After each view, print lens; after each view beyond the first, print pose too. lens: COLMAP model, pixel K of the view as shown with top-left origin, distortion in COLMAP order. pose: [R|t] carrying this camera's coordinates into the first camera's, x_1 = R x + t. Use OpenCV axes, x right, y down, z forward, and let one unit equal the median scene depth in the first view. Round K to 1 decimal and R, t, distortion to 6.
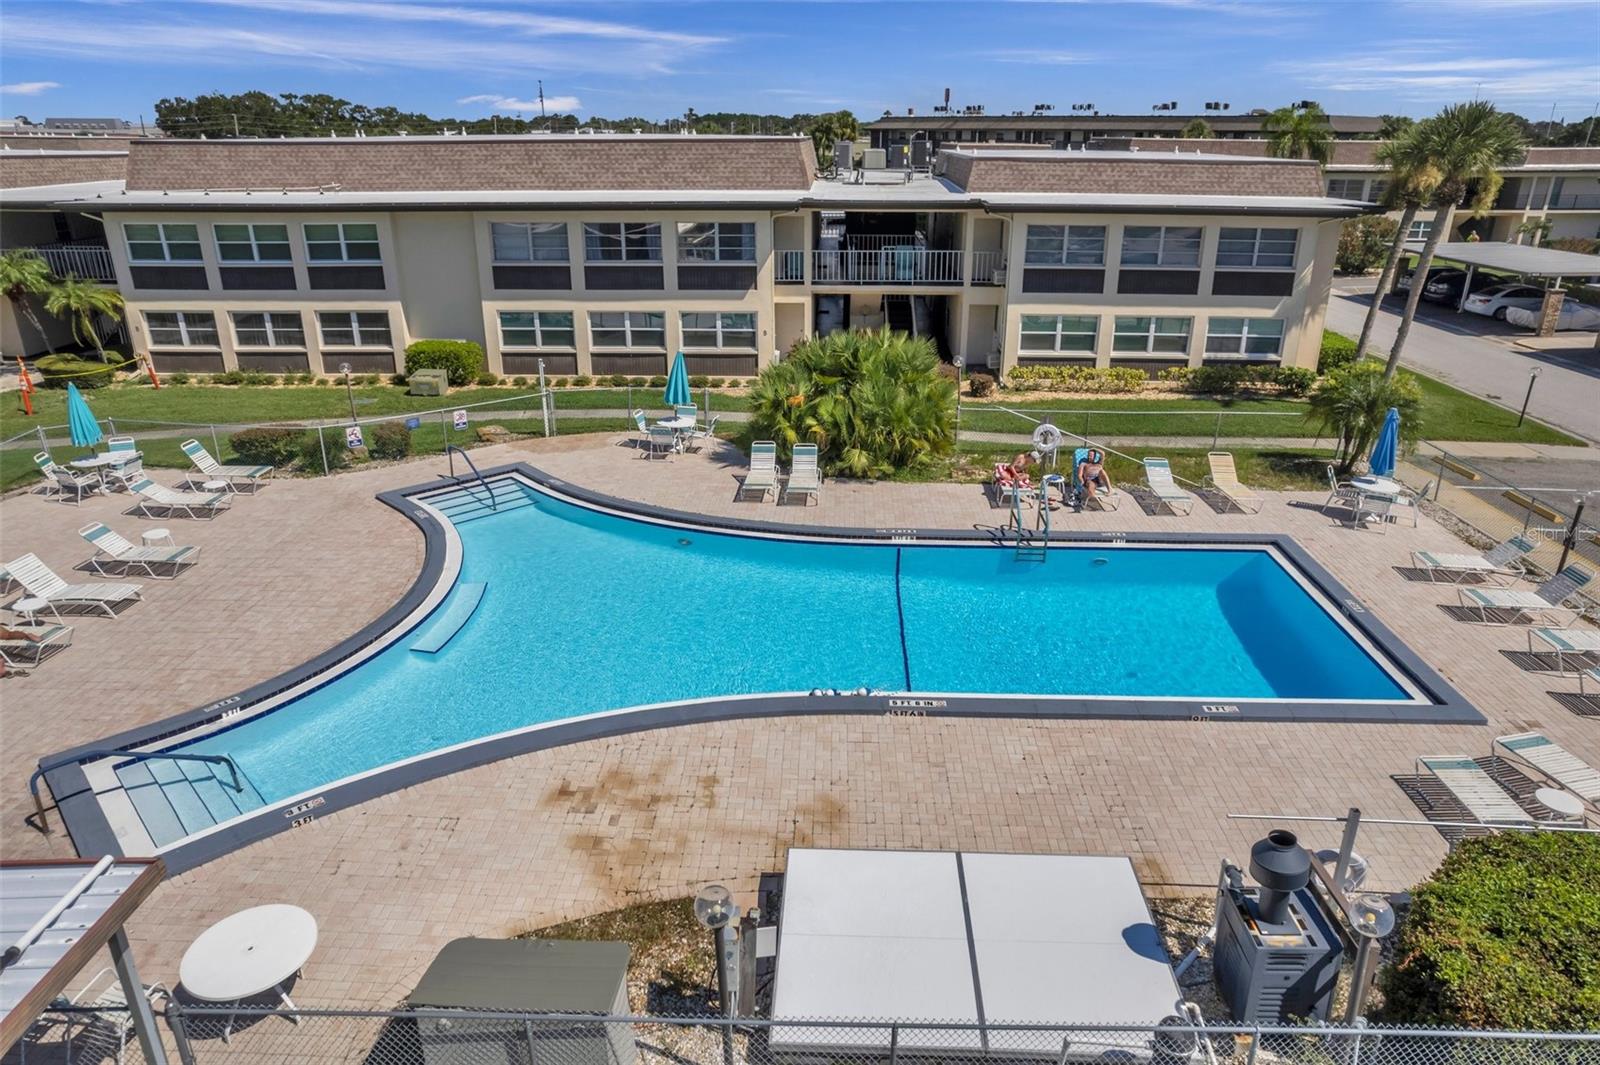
lens RADIAL K [[1033.2, 0, 808.8], [0, 1033.2, 528.8], [0, 0, 1]] dist [-0.026008, 0.017728]
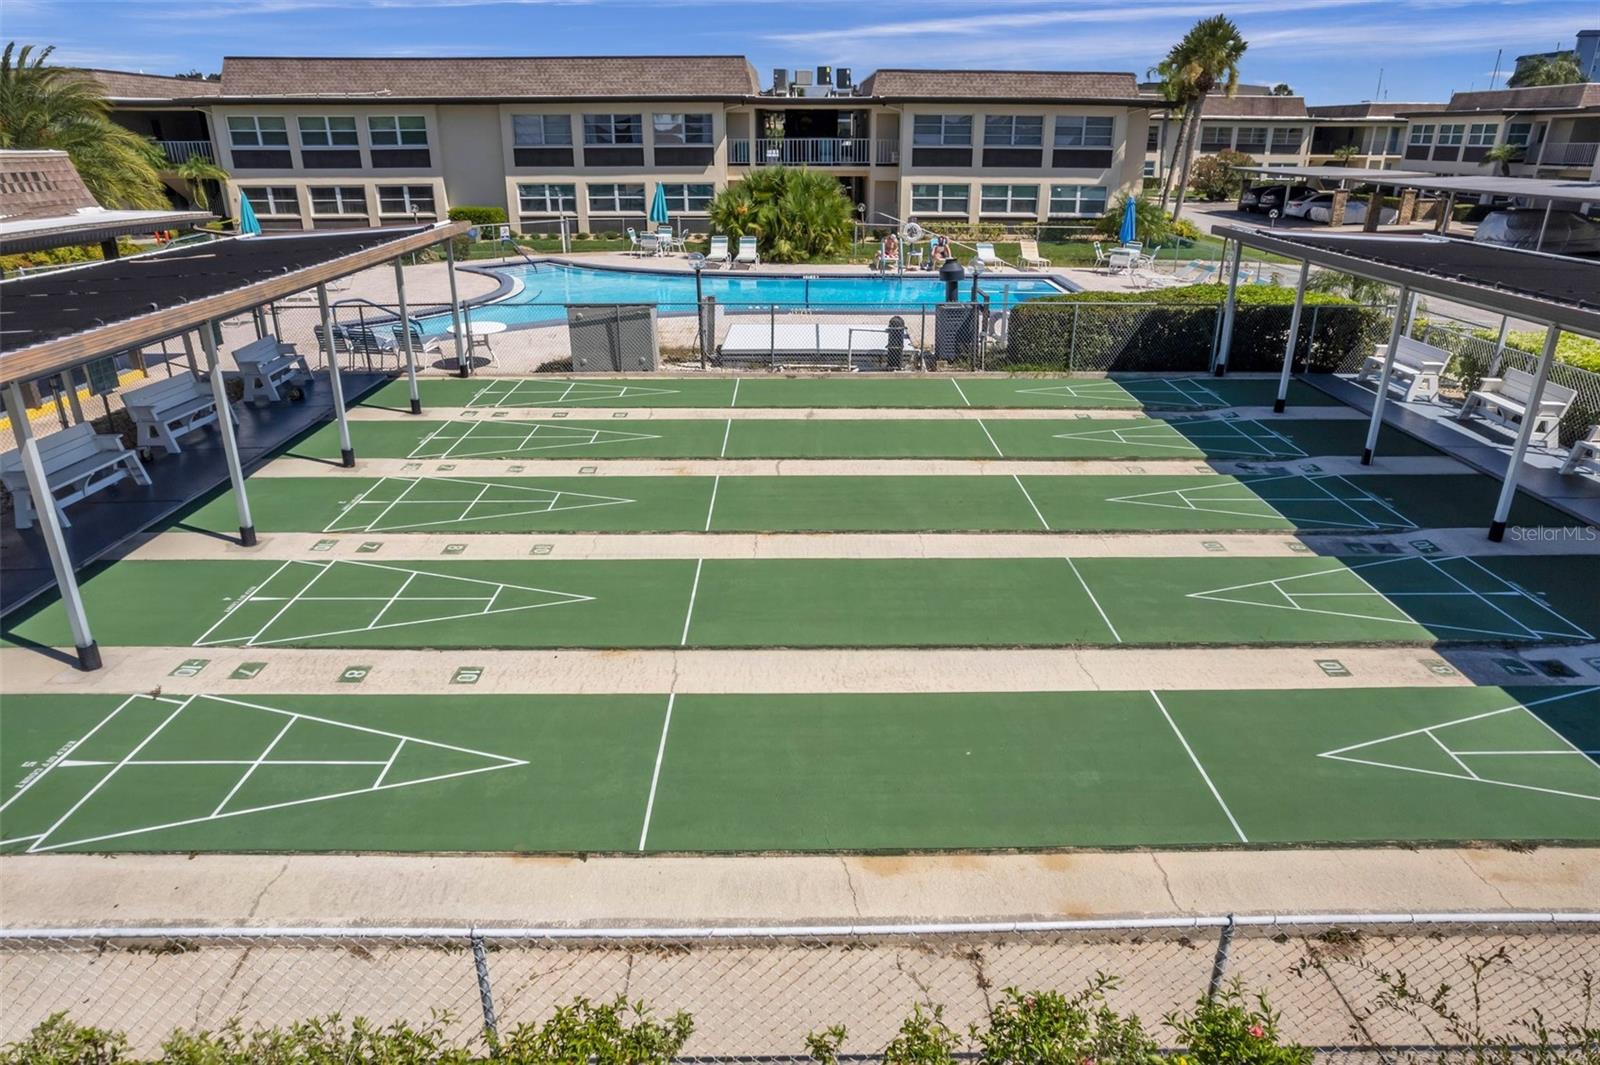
lens RADIAL K [[1033.2, 0, 804.6], [0, 1033.2, 538.3], [0, 0, 1]] dist [-0.026008, 0.017728]
pose [[0.999381, -0.012021, 0.033067, 0.016462], [0.011859, 0.999917, 0.005094, 0.244029], [-0.033125, -0.004698, 0.999440, -0.334927]]
